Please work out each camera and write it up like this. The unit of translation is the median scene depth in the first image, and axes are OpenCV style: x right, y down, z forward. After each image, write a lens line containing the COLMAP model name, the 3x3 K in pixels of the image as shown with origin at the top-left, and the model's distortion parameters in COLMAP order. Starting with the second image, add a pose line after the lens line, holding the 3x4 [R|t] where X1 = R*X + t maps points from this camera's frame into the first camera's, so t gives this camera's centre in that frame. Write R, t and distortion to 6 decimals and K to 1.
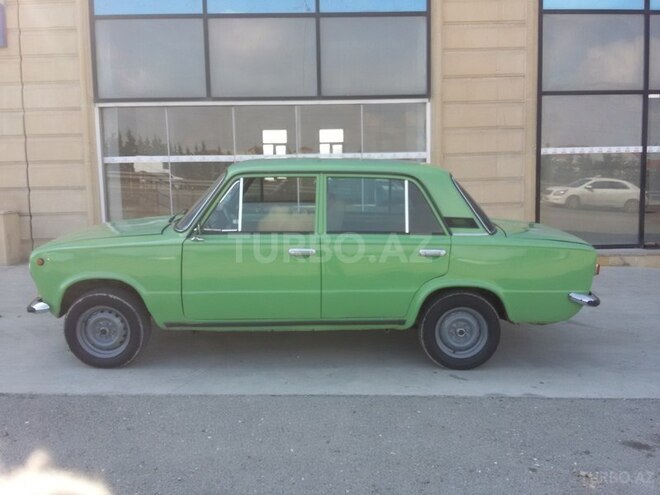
lens RADIAL K [[610.4, 0, 330.0], [0, 610.4, 247.5], [0, 0, 1]] dist [-0.001468, -0.010574]
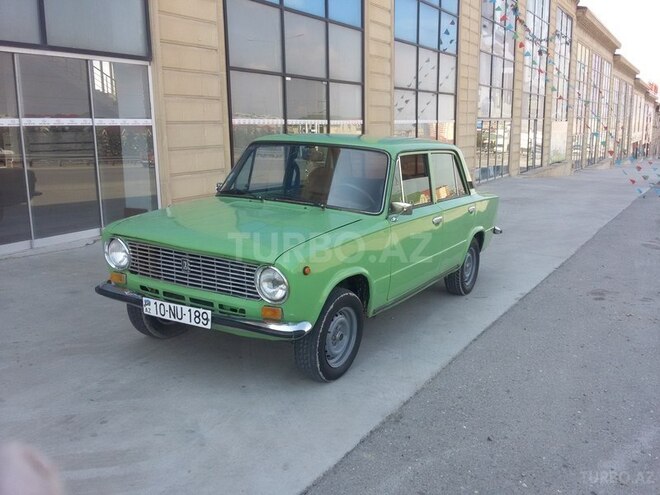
lens RADIAL K [[606.5, 0, 349.3], [0, 606.5, 244.9], [0, 0, 1]] dist [0.079936, -0.191257]
pose [[0.499835, -0.149923, 0.853046, -0.528104], [0.097122, 0.988395, 0.116803, -0.045807], [-0.860658, 0.024467, 0.508596, 0.264310]]
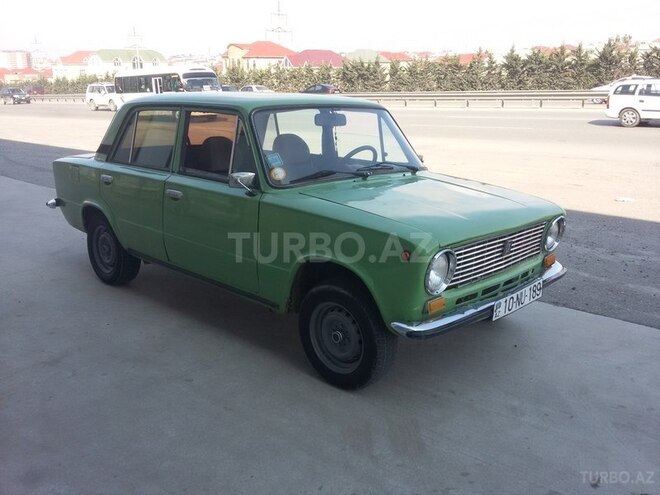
lens RADIAL K [[610.4, 0, 330.0], [0, 610.4, 247.5], [0, 0, 1]] dist [-0.001468, -0.010574]
pose [[-0.713115, -0.184022, 0.676464, -0.408416], [0.094846, 0.930736, 0.353178, -0.135908], [-0.694602, 0.316016, -0.646268, 0.882216]]
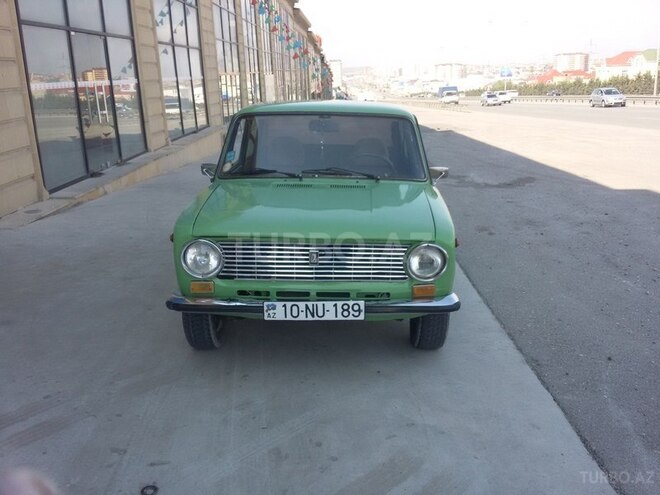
lens RADIAL K [[606.5, 0, 349.3], [0, 606.5, 244.9], [0, 0, 1]] dist [0.079936, -0.191257]
pose [[0.006477, -0.253516, 0.967310, -0.591702], [0.143835, 0.957507, 0.249984, -0.092265], [-0.989581, 0.137514, 0.042666, 0.529957]]
